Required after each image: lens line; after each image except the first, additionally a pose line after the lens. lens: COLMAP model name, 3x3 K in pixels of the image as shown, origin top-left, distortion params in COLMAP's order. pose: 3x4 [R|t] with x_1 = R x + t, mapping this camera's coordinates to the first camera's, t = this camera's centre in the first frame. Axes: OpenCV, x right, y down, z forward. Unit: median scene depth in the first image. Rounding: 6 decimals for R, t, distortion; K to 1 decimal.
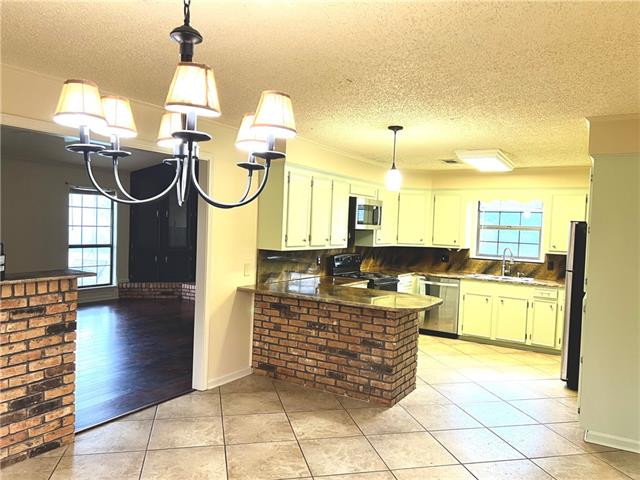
lens RADIAL K [[496.8, 0, 320.6], [0, 496.8, 236.2], [0, 0, 1]] dist [0.096859, -0.001409]
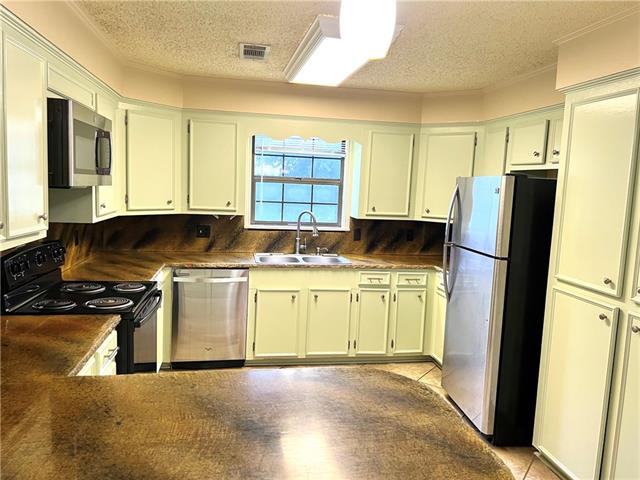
lens RADIAL K [[496.8, 0, 320.6], [0, 496.8, 236.2], [0, 0, 1]] dist [0.096859, -0.001409]
pose [[0.753781, -0.076537, 0.652653, -0.038766], [0.003973, 0.993707, 0.111944, -0.017299], [-0.657113, -0.081788, 0.749342, 0.496763]]
